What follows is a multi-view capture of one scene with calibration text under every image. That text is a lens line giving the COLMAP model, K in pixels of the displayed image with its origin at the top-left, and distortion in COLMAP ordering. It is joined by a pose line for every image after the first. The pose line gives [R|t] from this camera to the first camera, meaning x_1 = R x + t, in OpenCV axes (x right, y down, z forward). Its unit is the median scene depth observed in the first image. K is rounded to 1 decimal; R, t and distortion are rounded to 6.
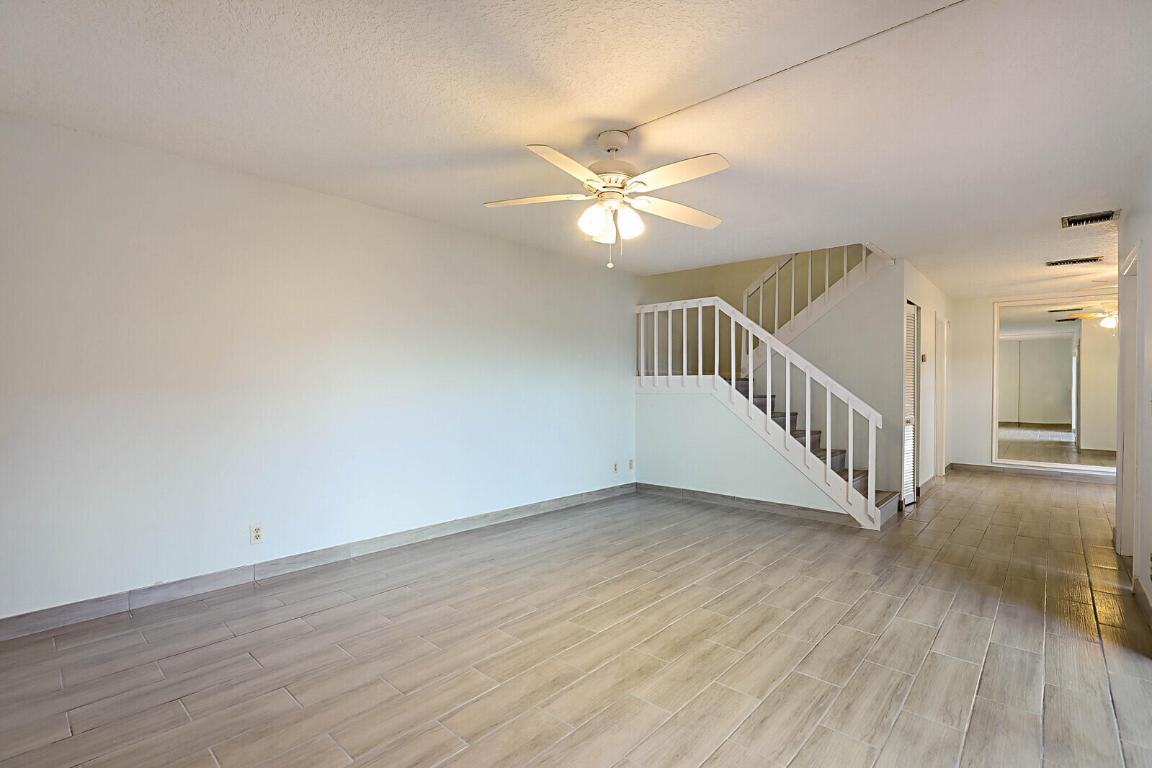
lens RADIAL K [[536.1, 0, 577.9], [0, 536.1, 387.6], [0, 0, 1]] dist [-0.039434, 0.007286]
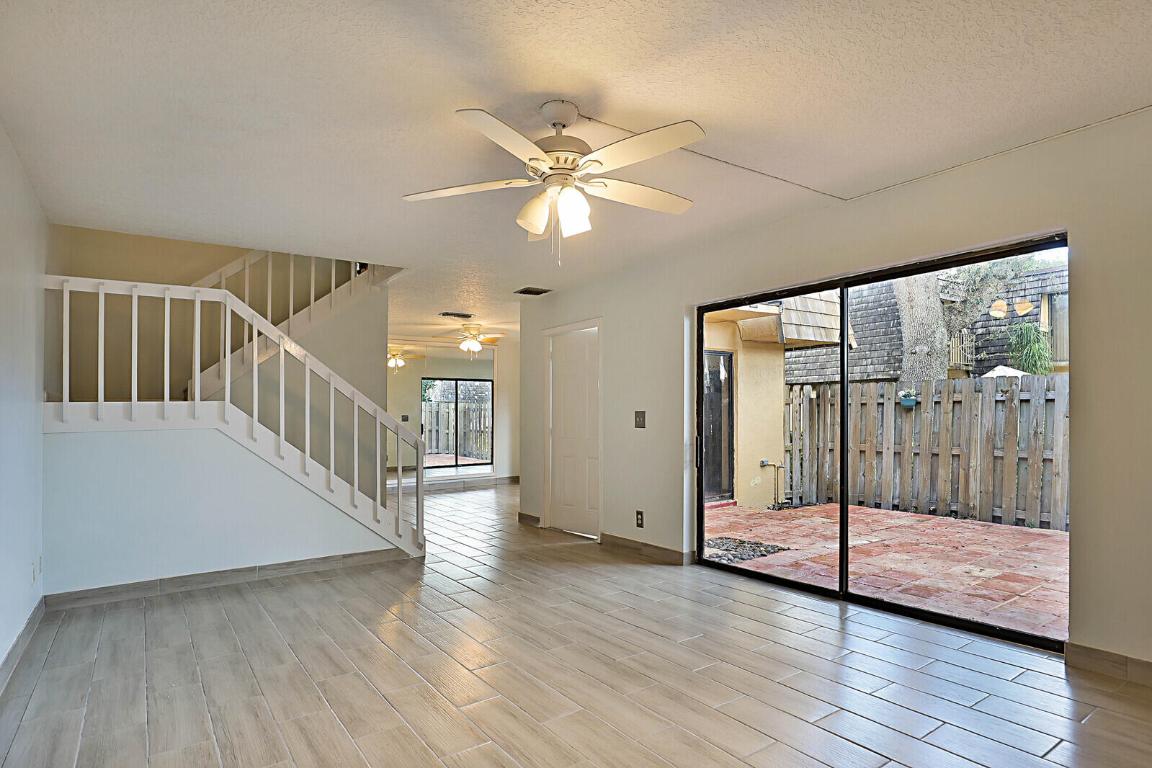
lens RADIAL K [[612.0, 0, 562.5], [0, 612.0, 417.7], [0, 0, 1]] dist [-0.026759, 0.000261]
pose [[0.227785, -0.013585, 0.973617, -0.627103], [0.024579, 0.999664, 0.008198, 0.004041], [-0.973401, 0.022063, 0.228042, 0.583301]]
